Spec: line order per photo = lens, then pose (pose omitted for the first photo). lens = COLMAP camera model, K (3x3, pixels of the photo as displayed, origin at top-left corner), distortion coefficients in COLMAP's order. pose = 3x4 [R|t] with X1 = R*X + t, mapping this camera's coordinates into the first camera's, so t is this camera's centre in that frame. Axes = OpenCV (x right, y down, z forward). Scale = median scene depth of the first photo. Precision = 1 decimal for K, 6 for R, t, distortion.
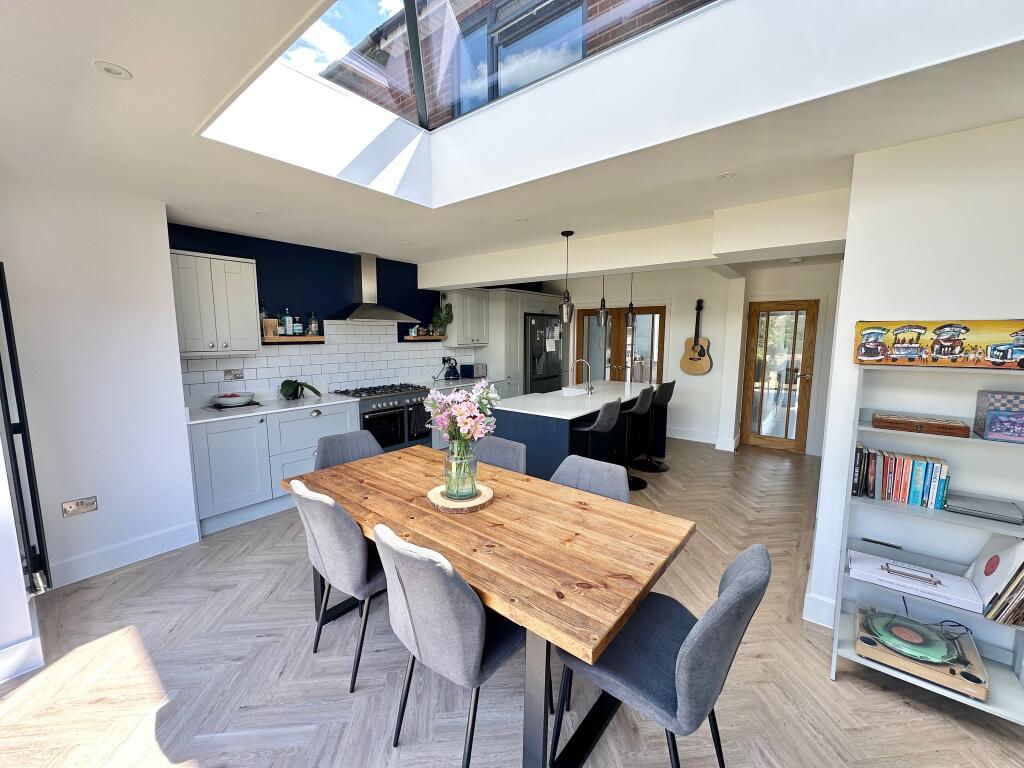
lens RADIAL K [[409.9, 0, 509.8], [0, 409.9, 383.0], [0, 0, 1]] dist [0.001389, -0.000015]
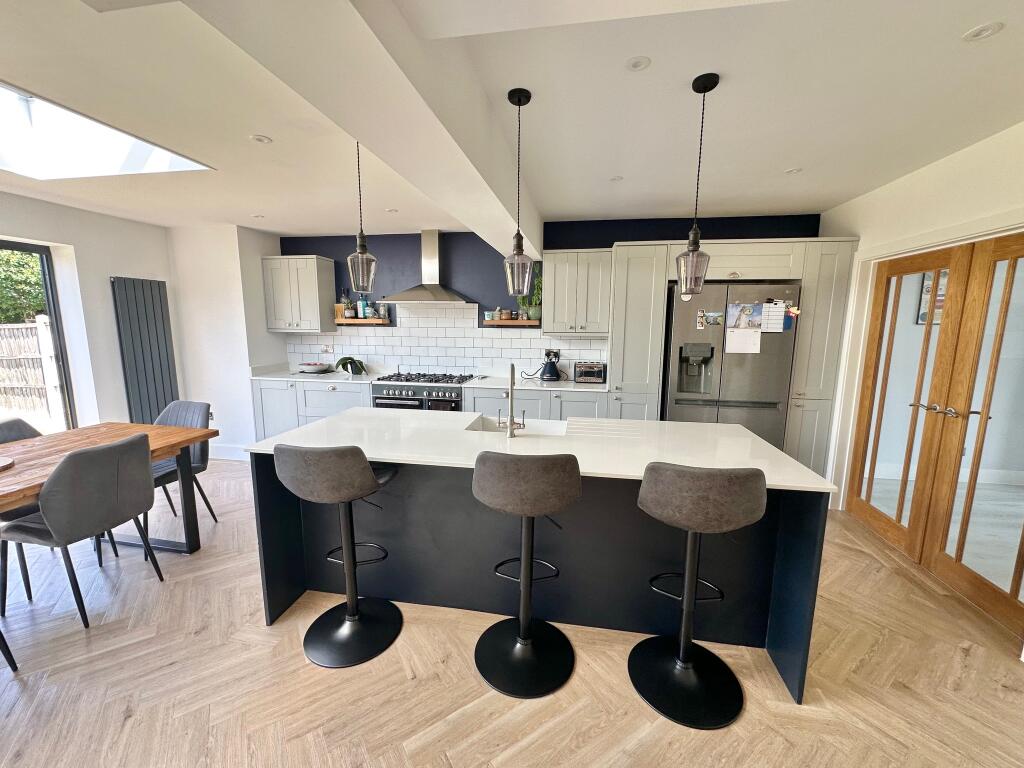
lens RADIAL K [[409.9, 0, 509.5], [0, 409.9, 384.9], [0, 0, 1]] dist [0.001389, -0.000015]
pose [[0.476997, 0.134606, -0.868536, 0.537038], [-0.114053, 0.989327, 0.090689, -0.068096], [0.871473, 0.055801, 0.487258, 0.667136]]
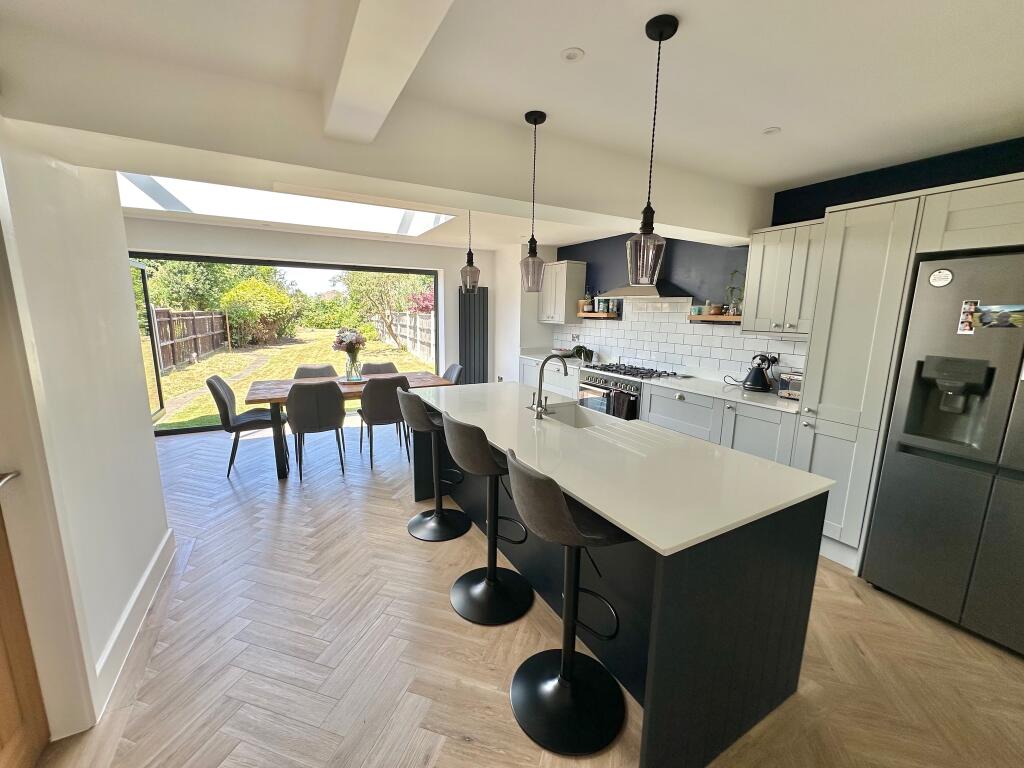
lens RADIAL K [[409.9, 0, 506.8], [0, 409.9, 383.9], [0, 0, 1]] dist [0.001389, -0.000015]
pose [[-0.389524, 0.152572, -0.908291, 0.619614], [-0.130163, 0.967166, 0.218282, -0.116263], [0.911772, 0.203252, -0.356875, 1.016765]]
